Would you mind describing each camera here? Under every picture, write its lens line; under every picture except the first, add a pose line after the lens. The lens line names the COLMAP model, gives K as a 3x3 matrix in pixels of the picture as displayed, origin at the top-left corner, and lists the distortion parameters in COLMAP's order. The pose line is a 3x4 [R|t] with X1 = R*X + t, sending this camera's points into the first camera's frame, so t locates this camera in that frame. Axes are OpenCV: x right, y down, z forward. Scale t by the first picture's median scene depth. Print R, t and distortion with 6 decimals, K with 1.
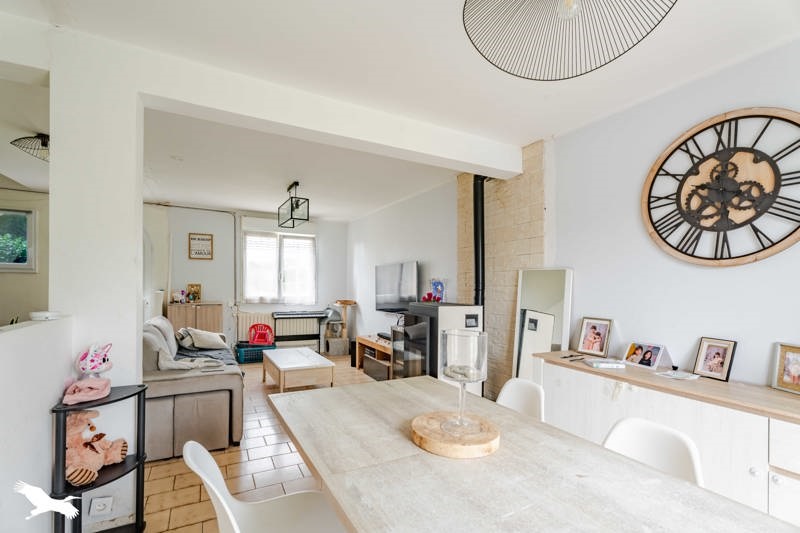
lens RADIAL K [[363.6, 0, 399.7], [0, 363.6, 282.1], [0, 0, 1]] dist [0.000234, 0.000061]
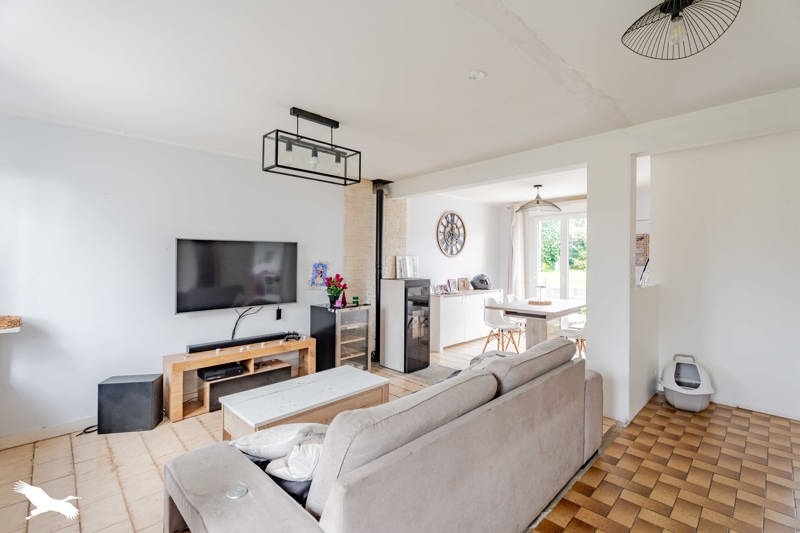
lens RADIAL K [[357.9, 0, 400.0], [0, 357.9, 266.5], [0, 0, 1]] dist [-0.000541, -0.000045]
pose [[-0.284639, -0.025942, 0.958284, -2.047974], [-0.000631, 0.999639, 0.026874, -0.039789], [-0.958635, 0.007044, -0.284553, 2.288757]]
